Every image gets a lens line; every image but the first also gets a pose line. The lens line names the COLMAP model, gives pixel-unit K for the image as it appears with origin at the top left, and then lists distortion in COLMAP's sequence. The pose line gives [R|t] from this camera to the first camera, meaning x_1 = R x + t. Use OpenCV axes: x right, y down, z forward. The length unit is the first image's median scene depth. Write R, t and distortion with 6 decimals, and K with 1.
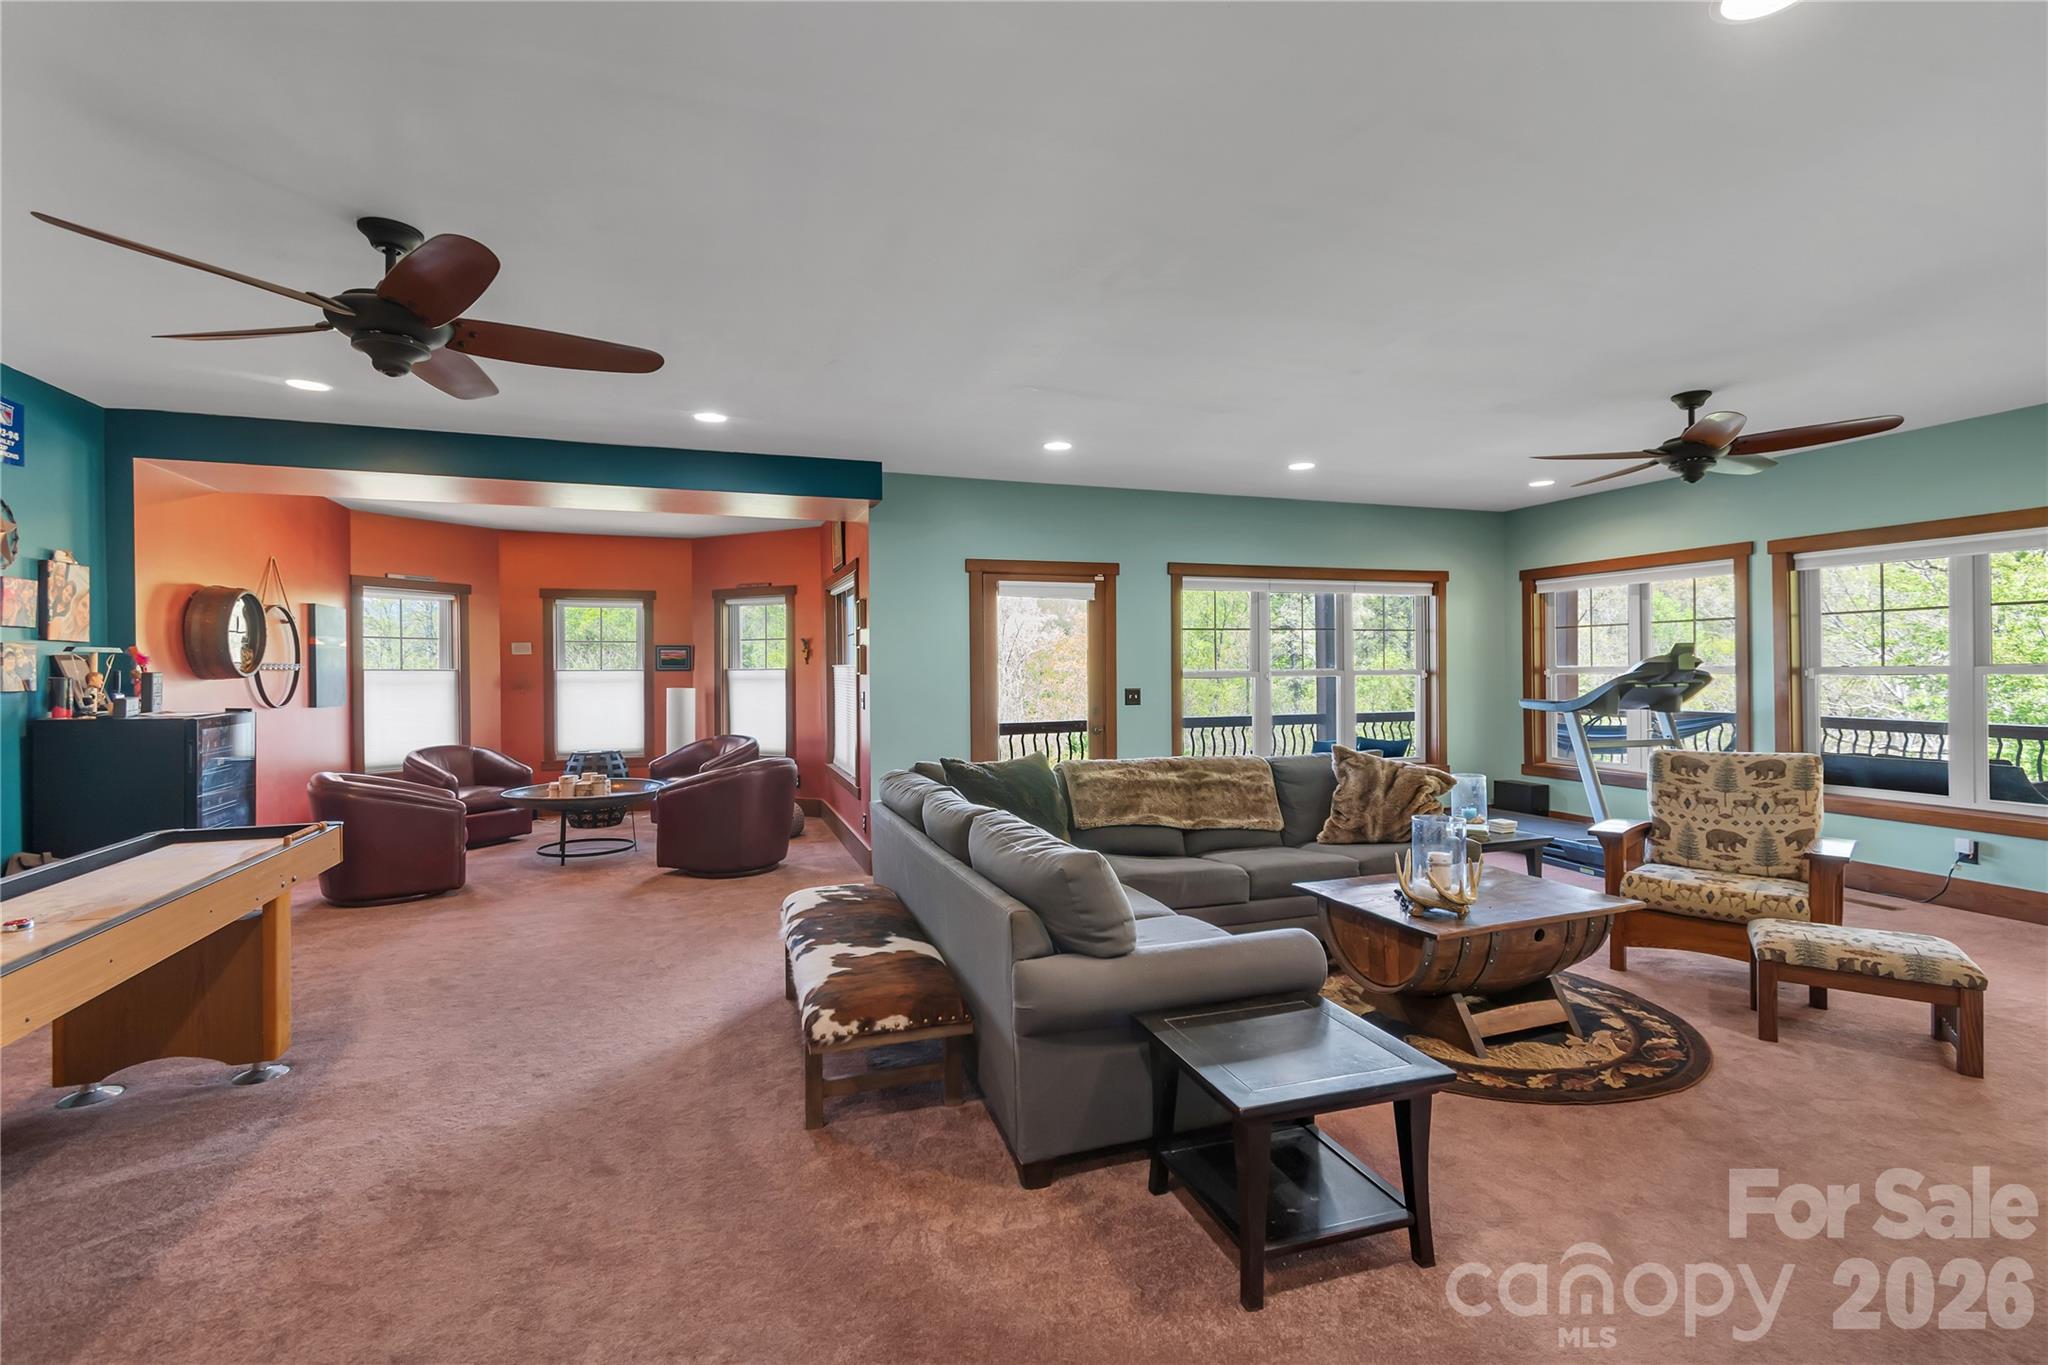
lens RADIAL K [[924.0, 0, 1031.5], [0, 924.0, 667.5], [0, 0, 1]] dist [0.003525, -0.001893]
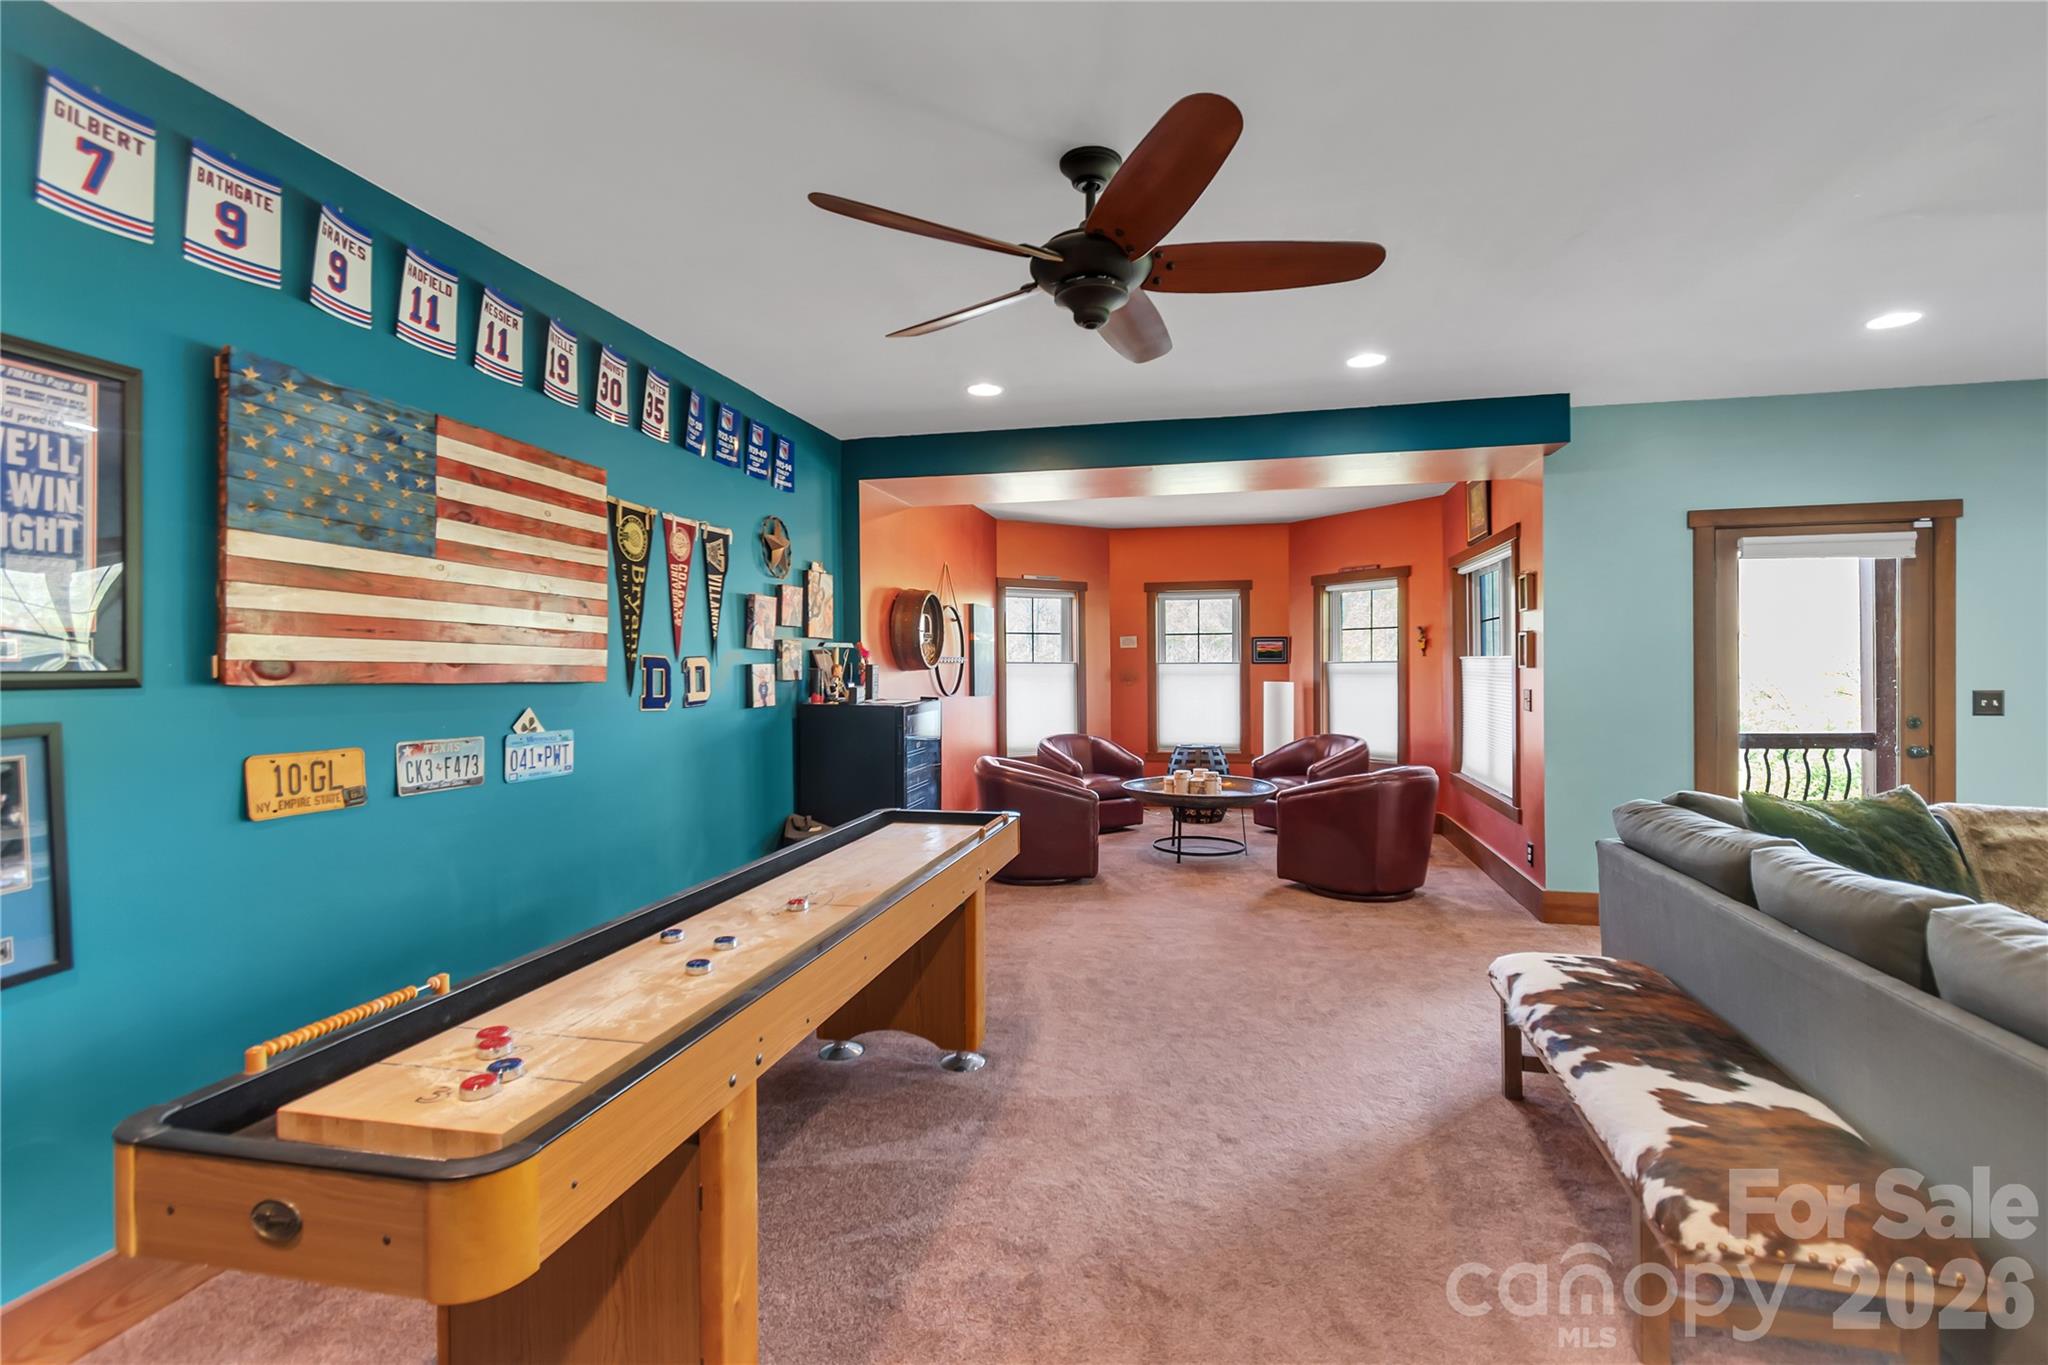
lens RADIAL K [[924.0, 0, 1026.3], [0, 924.0, 664.4], [0, 0, 1]] dist [0.003525, -0.001893]
pose [[0.839125, 0.000272, -0.543938, -0.177463], [0.001739, 0.999993, 0.003184, 0.001899], [0.543936, -0.003618, 0.839119, 0.151102]]
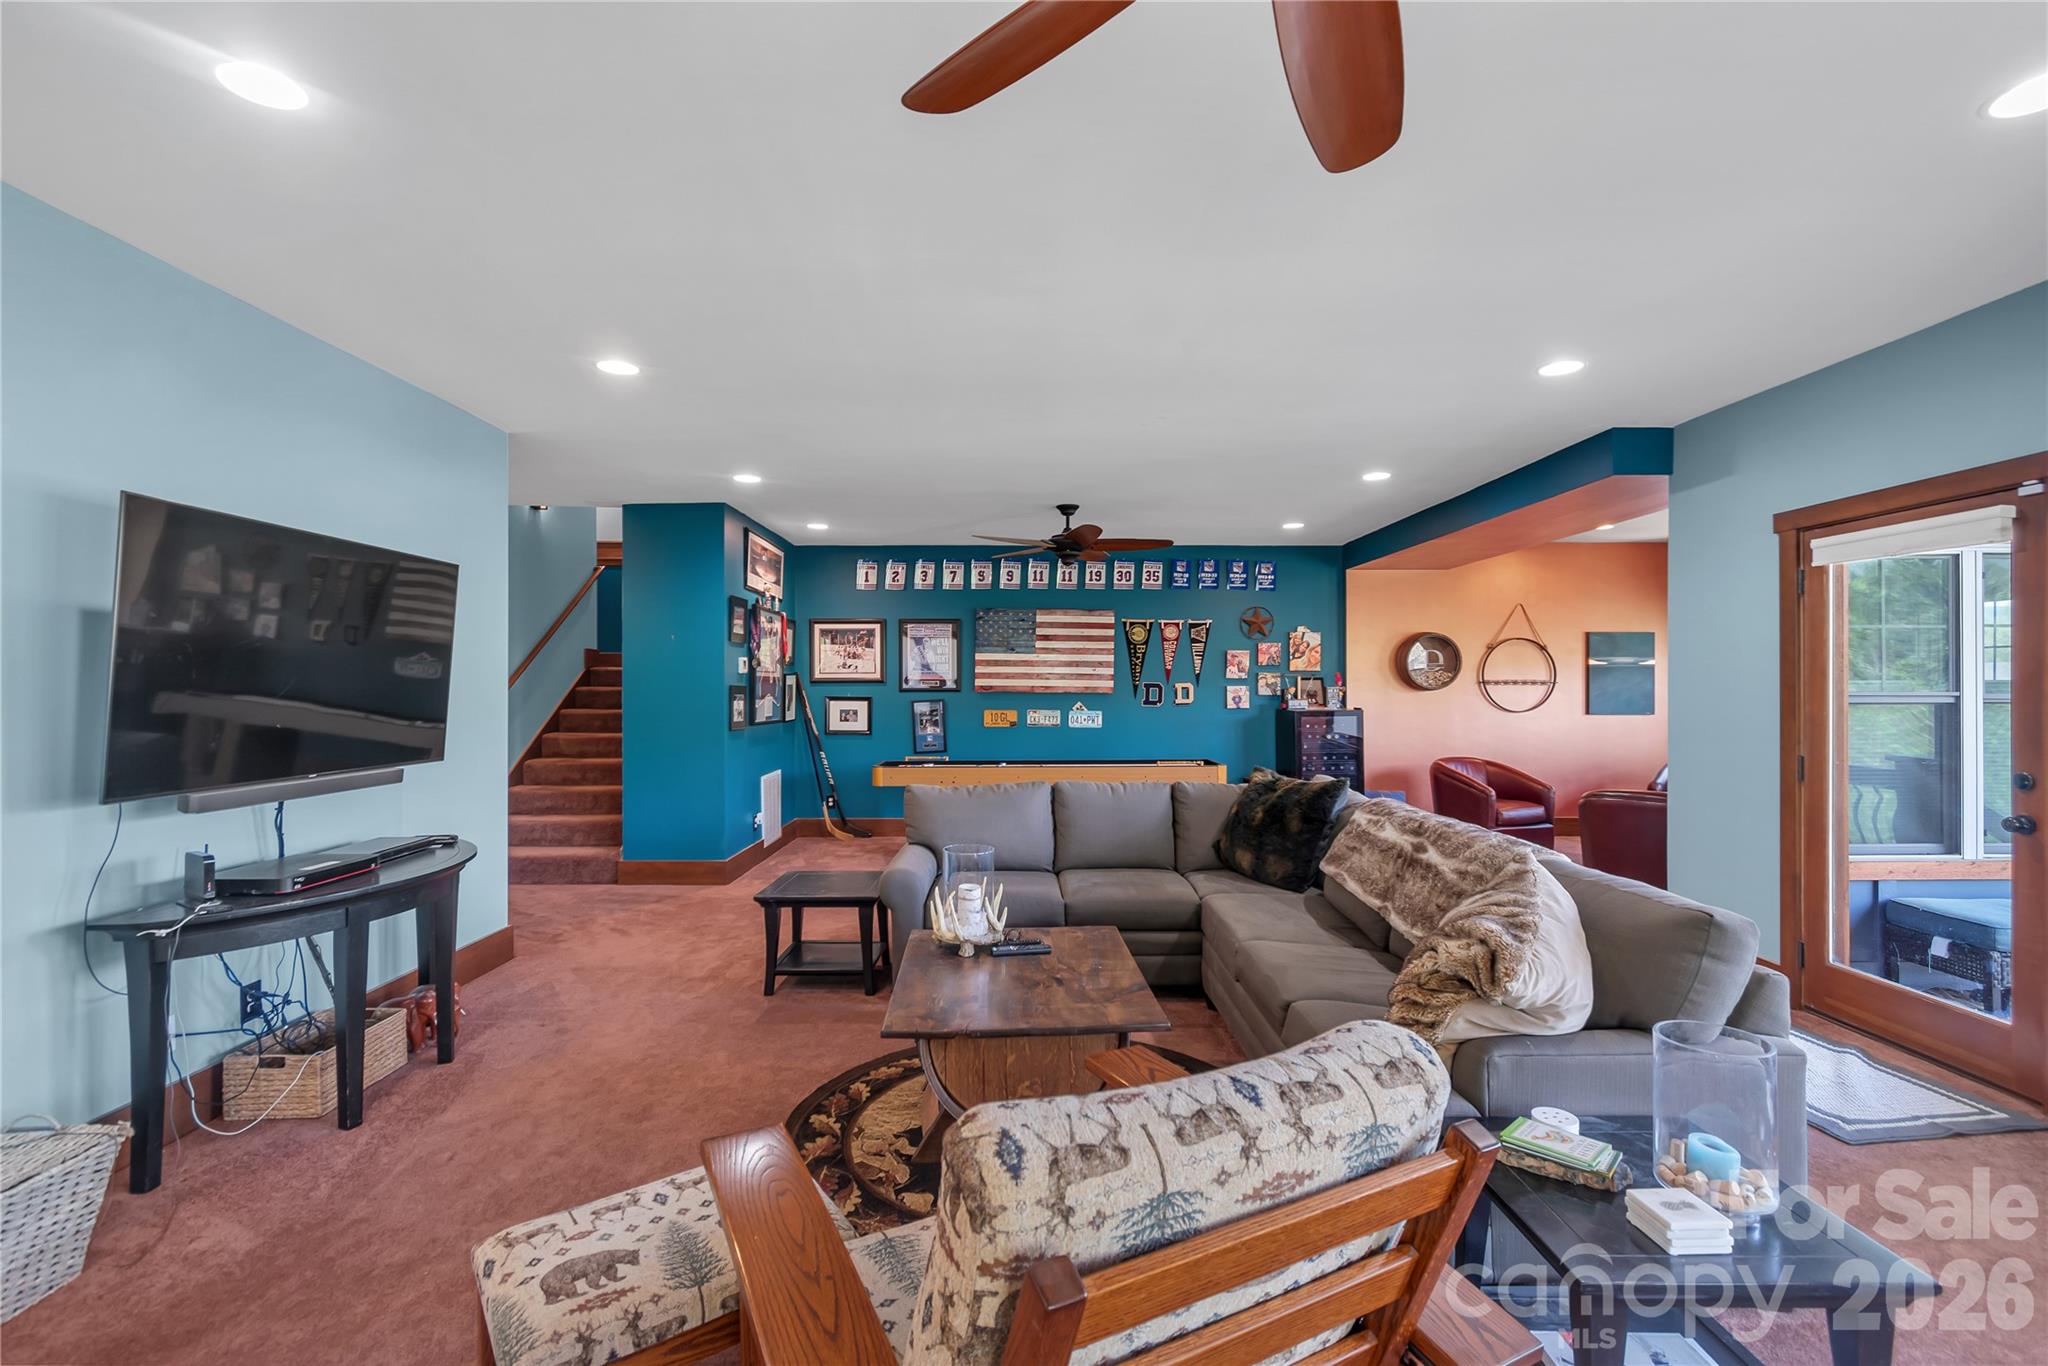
lens RADIAL K [[924.0, 0, 1023.7], [0, 924.0, 681.8], [0, 0, 1]] dist [0.003525, -0.001893]
pose [[-0.335996, 0.000935, -0.941863, 1.110630], [0.003055, 0.999995, -0.000097, -0.007251], [0.941858, -0.002910, -0.335997, 1.154856]]
